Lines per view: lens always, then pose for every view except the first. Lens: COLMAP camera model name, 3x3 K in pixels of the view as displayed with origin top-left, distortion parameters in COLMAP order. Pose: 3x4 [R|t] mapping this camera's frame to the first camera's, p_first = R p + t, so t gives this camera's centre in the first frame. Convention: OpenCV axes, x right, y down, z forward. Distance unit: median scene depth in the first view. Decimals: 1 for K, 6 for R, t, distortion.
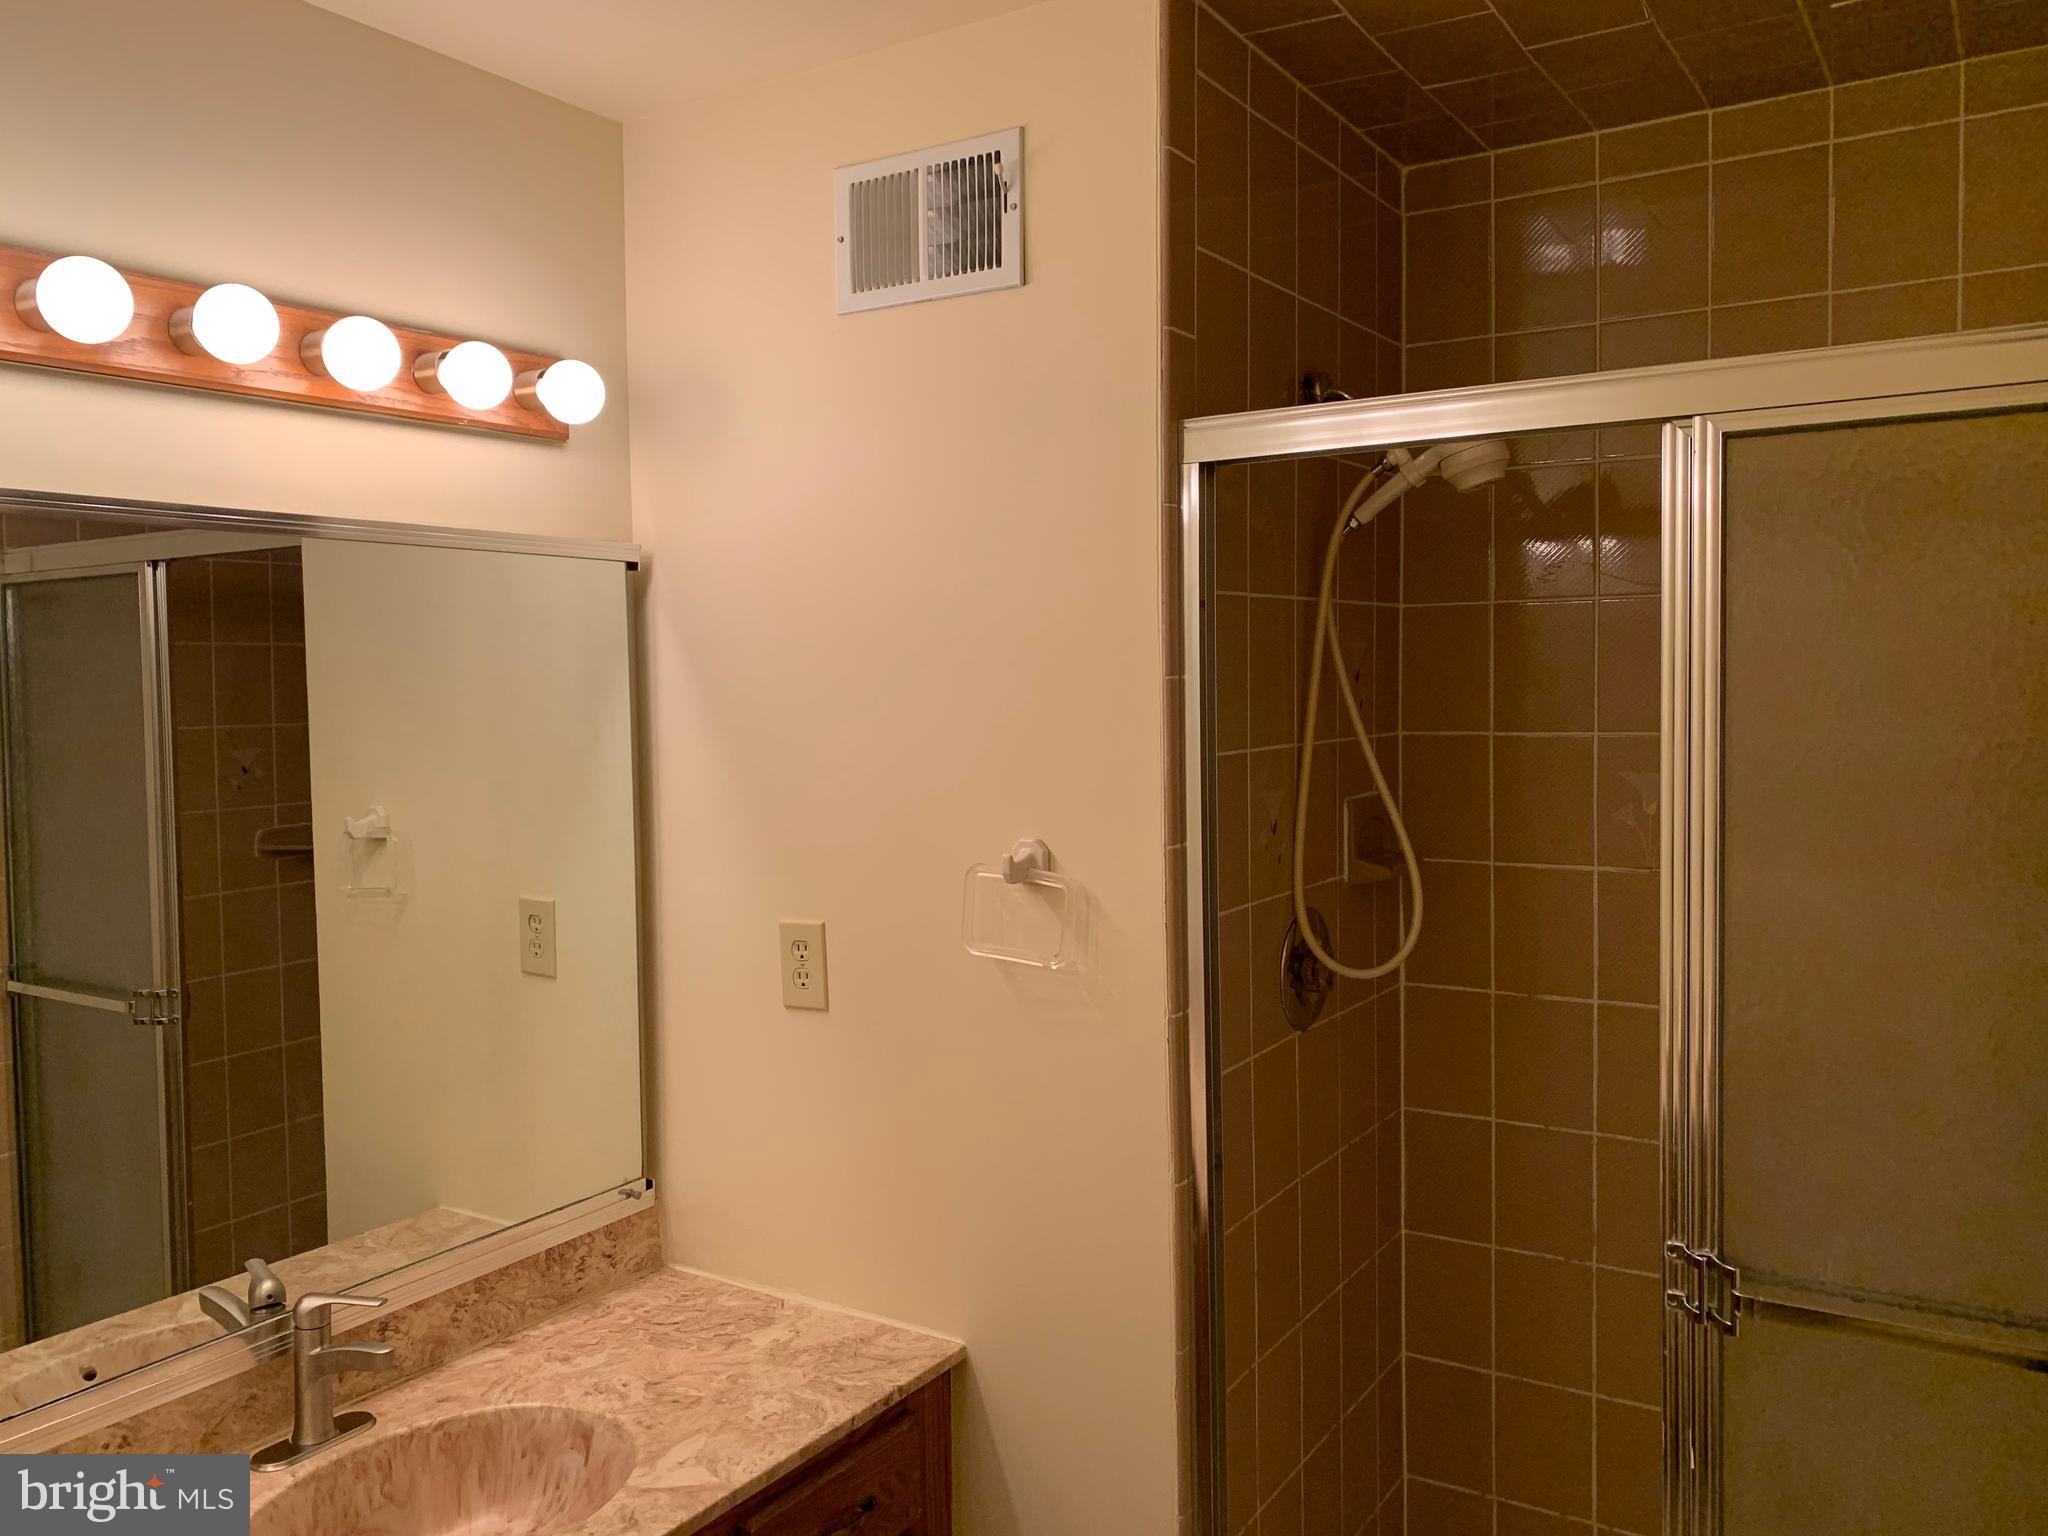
lens RADIAL K [[1557.2, 0, 998.5], [0, 1557.2, 750.4], [0, 0, 1]] dist [0.008237, -0.009077]
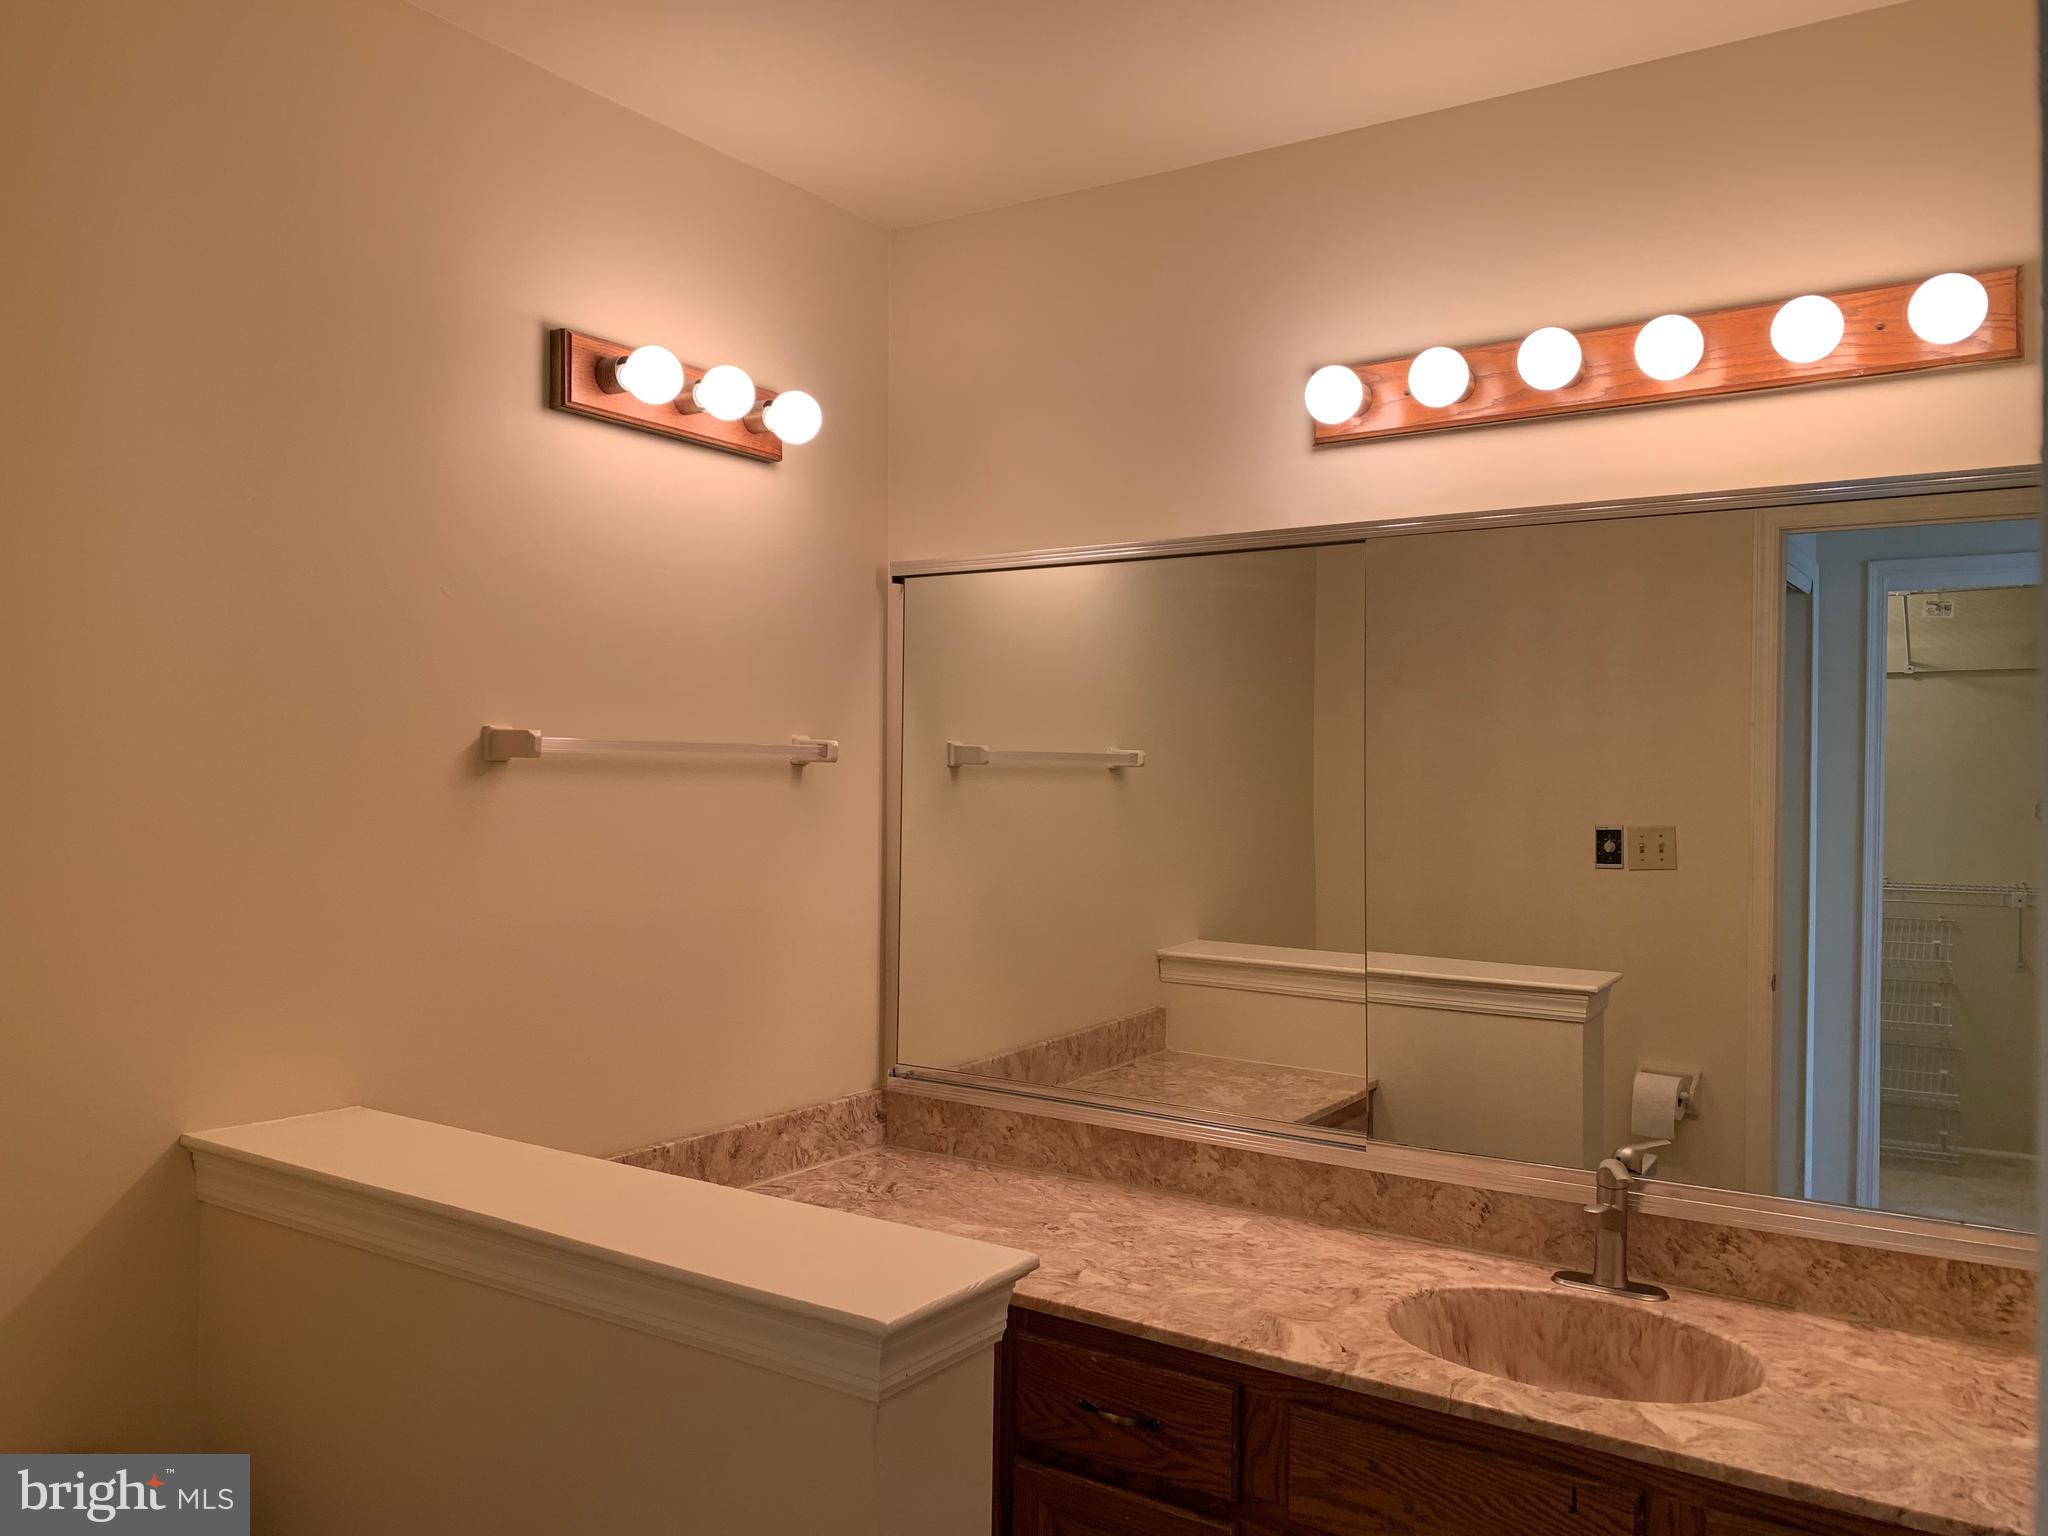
lens RADIAL K [[1557.2, 0, 998.5], [0, 1557.2, 750.4], [0, 0, 1]] dist [0.008237, -0.009077]
pose [[-0.005969, 0.012776, -0.999901, 0.683659], [-0.046917, 0.998814, 0.013042, 0.043089], [0.998881, 0.046991, -0.005363, 0.493430]]
